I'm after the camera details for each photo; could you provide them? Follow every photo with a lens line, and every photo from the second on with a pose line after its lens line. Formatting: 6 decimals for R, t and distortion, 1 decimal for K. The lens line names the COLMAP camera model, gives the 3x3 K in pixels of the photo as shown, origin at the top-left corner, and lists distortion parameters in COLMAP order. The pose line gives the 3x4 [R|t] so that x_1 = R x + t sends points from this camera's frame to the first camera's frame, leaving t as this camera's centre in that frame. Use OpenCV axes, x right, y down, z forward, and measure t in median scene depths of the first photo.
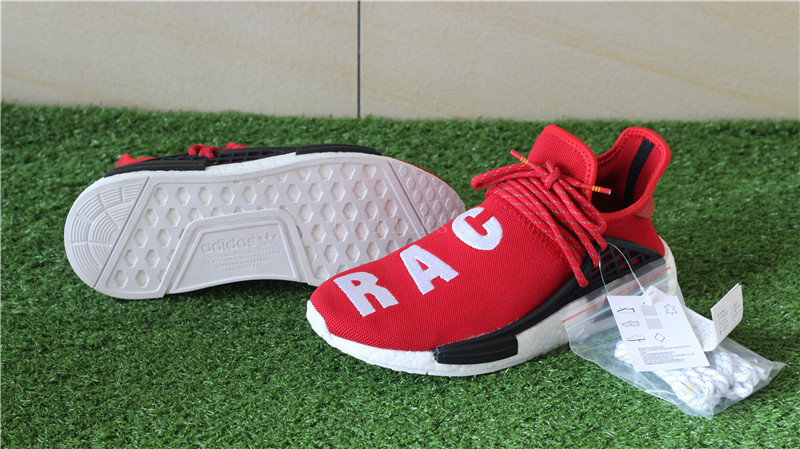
lens RADIAL K [[1992.0, 0, 397.7], [0, 1992.0, 223.7], [0, 0, 1]] dist [-0.111394, 0.000000]
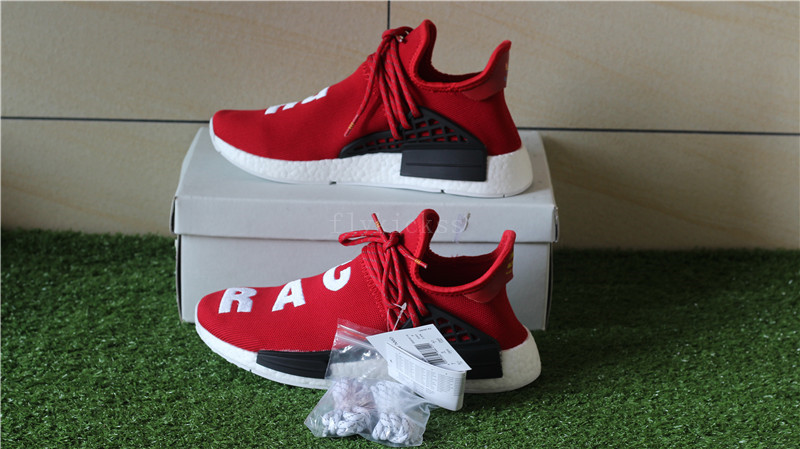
lens RADIAL K [[1992.0, 0, 410.6], [0, 1992.0, 238.3], [0, 0, 1]] dist [-0.111394, 0.000000]
pose [[0.999540, 0.005590, 0.029795, -0.040828], [-0.000686, 0.986770, -0.162125, 0.133019], [-0.030307, 0.162030, 0.986320, -0.130120]]
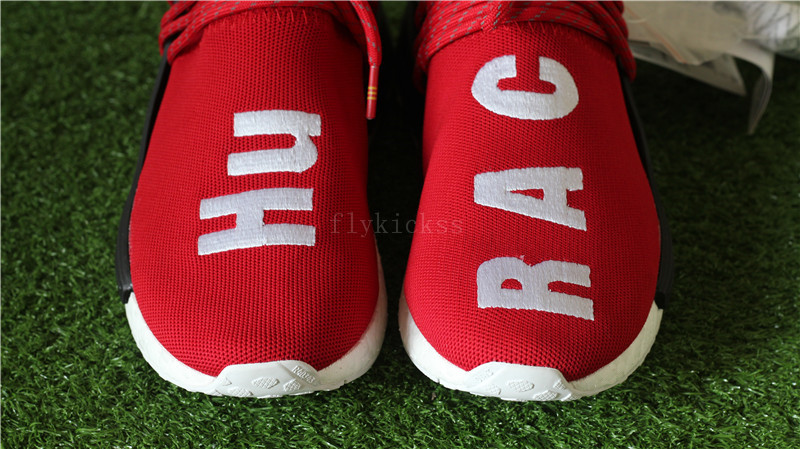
lens RADIAL K [[1992.0, 0, 394.4], [0, 1992.0, 228.5], [0, 0, 1]] dist [-0.111394, 0.000000]
pose [[0.999945, -0.006635, 0.008161, -0.000072], [0.004851, 0.979384, 0.201947, -0.035865], [-0.009333, -0.201896, 0.979362, 0.315331]]
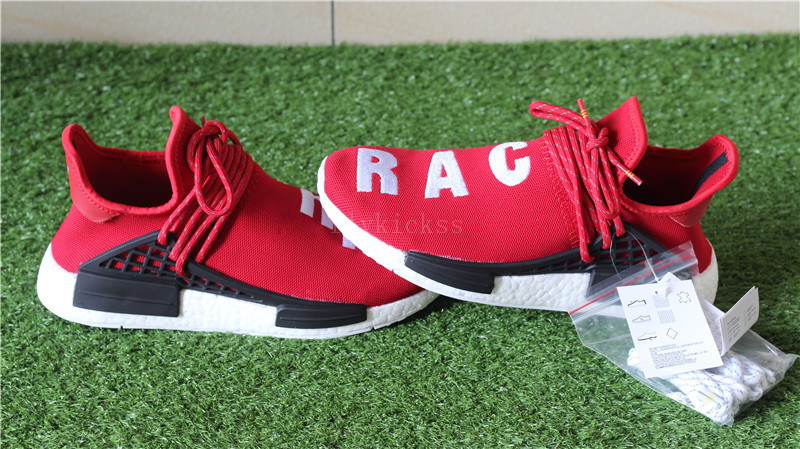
lens RADIAL K [[1992.0, 0, 403.0], [0, 1992.0, 240.4], [0, 0, 1]] dist [-0.111394, 0.000000]
pose [[0.997683, -0.036168, 0.057618, -0.049276], [0.034277, 0.998852, 0.033473, 0.015867], [-0.058762, -0.031420, 0.997777, -0.037350]]
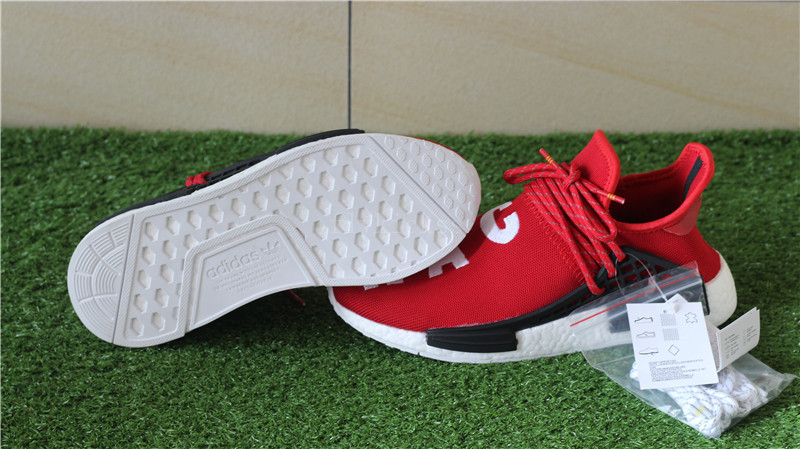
lens RADIAL K [[1992.0, 0, 399.9], [0, 1992.0, 226.0], [0, 0, 1]] dist [-0.111394, 0.000000]
pose [[0.998632, -0.018574, 0.048876, -0.046289], [0.019309, 0.999707, -0.014607, 0.007576], [-0.048590, 0.015531, 0.998698, 0.011419]]
